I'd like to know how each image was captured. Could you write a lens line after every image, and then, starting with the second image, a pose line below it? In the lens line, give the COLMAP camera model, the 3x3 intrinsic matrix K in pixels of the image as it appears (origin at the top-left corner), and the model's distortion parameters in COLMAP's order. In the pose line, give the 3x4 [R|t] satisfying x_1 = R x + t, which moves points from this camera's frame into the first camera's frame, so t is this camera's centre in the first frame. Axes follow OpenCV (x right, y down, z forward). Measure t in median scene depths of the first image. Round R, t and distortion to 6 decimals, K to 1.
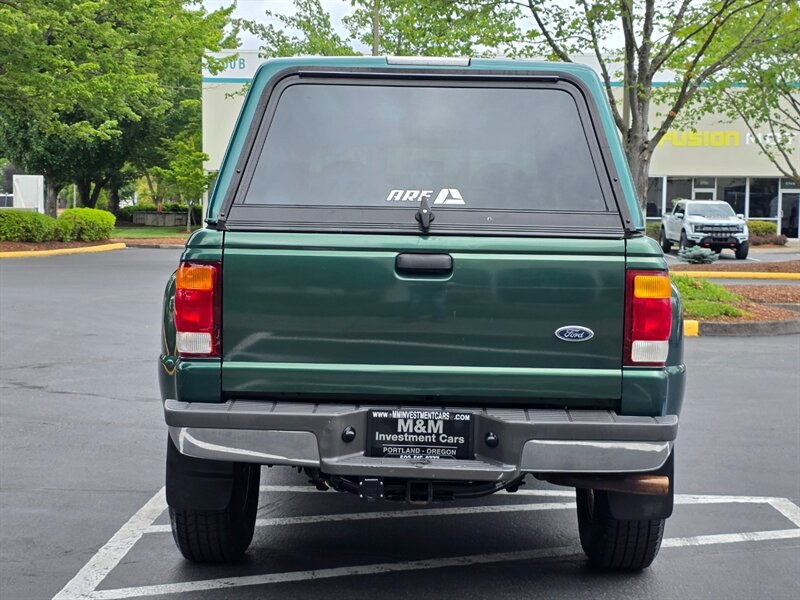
lens RADIAL K [[1389.0, 0, 409.0], [0, 1389.0, 302.0], [0, 0, 1]] dist [0.144788, 0.000000]
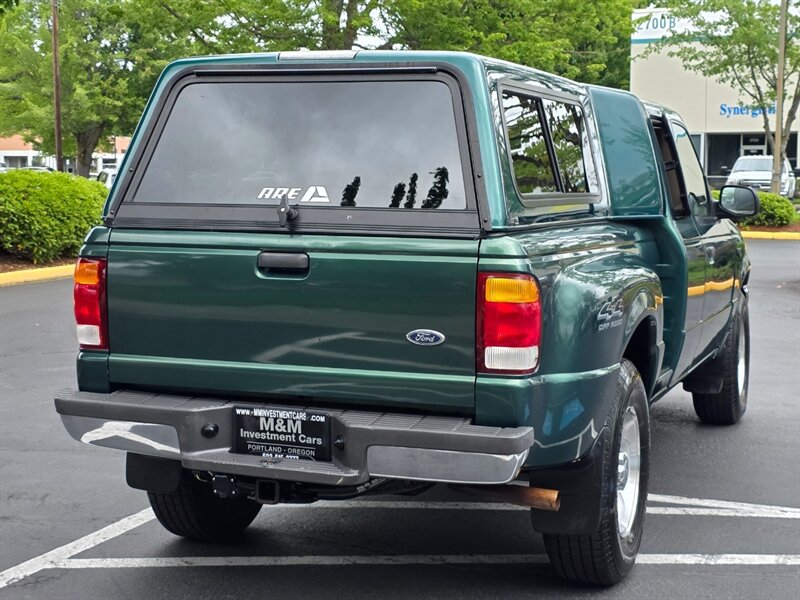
lens RADIAL K [[1389.0, 0, 391.5], [0, 1389.0, 303.3], [0, 0, 1]] dist [0.144788, 0.000000]
pose [[0.939335, 0.023029, -0.342228, 0.354578], [-0.013172, 0.999429, 0.031100, -0.025456], [0.342749, -0.024705, 0.939102, 0.076596]]
